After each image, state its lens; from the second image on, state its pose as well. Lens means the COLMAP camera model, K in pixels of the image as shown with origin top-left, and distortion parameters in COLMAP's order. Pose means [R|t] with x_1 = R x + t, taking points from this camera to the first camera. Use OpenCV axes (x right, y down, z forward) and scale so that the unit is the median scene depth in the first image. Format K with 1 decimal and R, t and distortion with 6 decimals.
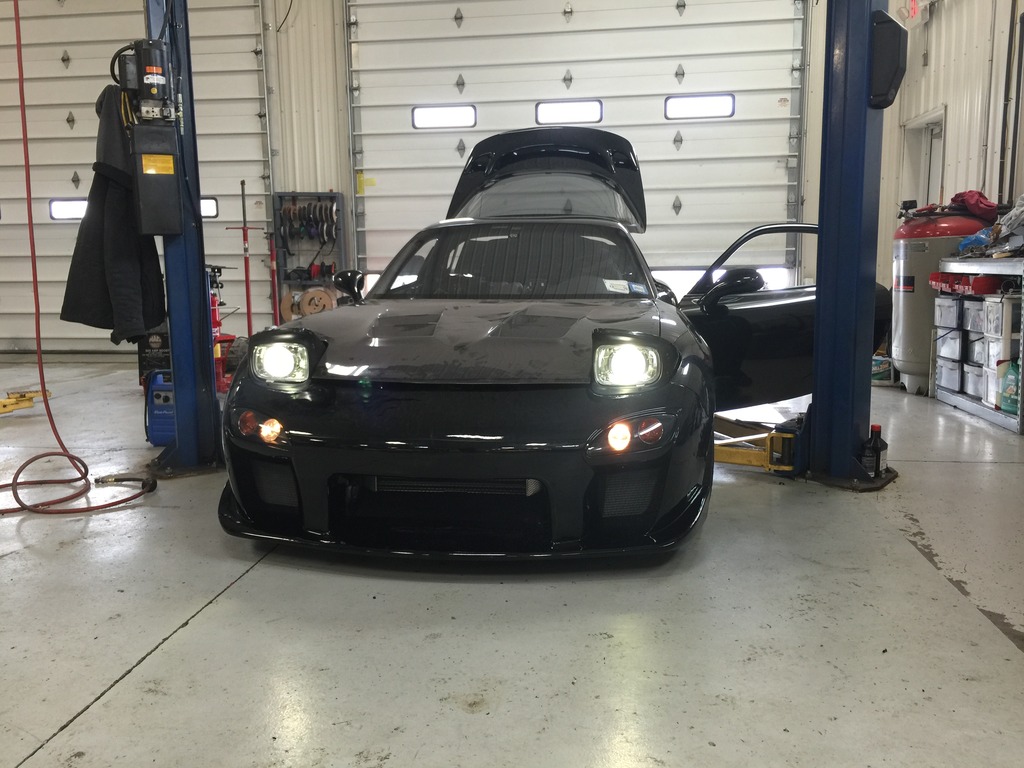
lens RADIAL K [[873.6, 0, 508.1], [0, 873.6, 363.9], [0, 0, 1]] dist [0.060255, -0.059883]
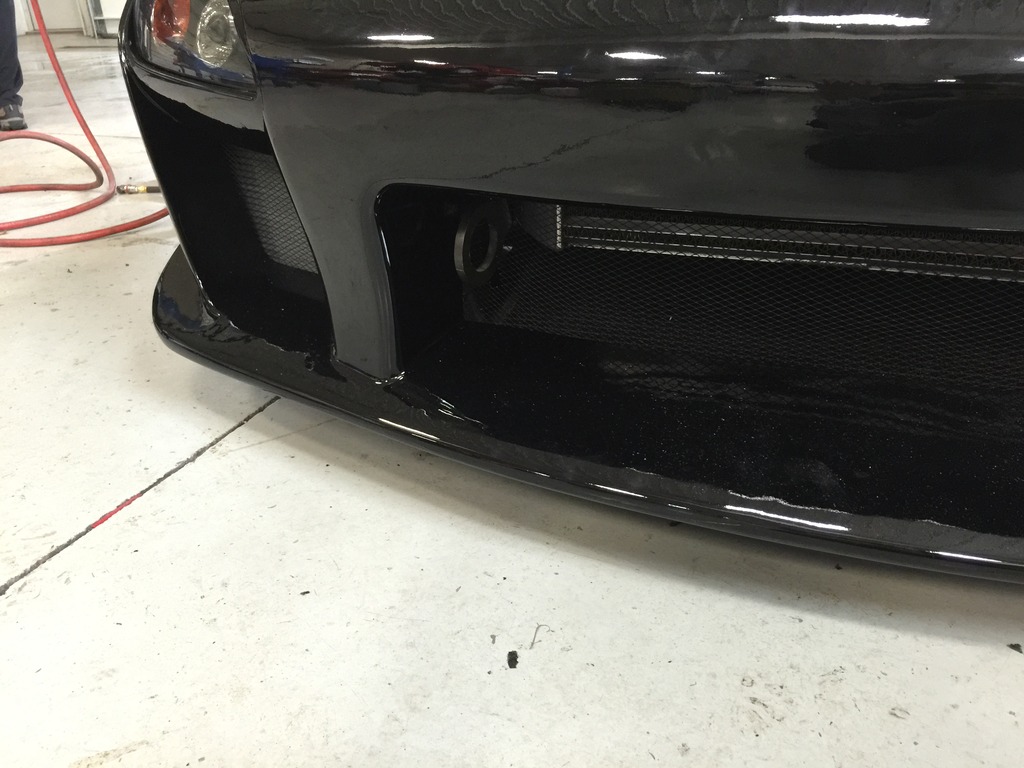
lens RADIAL K [[873.6, 0, 510.8], [0, 873.6, 386.4], [0, 0, 1]] dist [0.060255, -0.059883]
pose [[0.962360, 0.088840, -0.256847, -0.057633], [0.000551, 0.944425, 0.328727, 0.062874], [0.271776, -0.316496, 0.908828, 0.492272]]
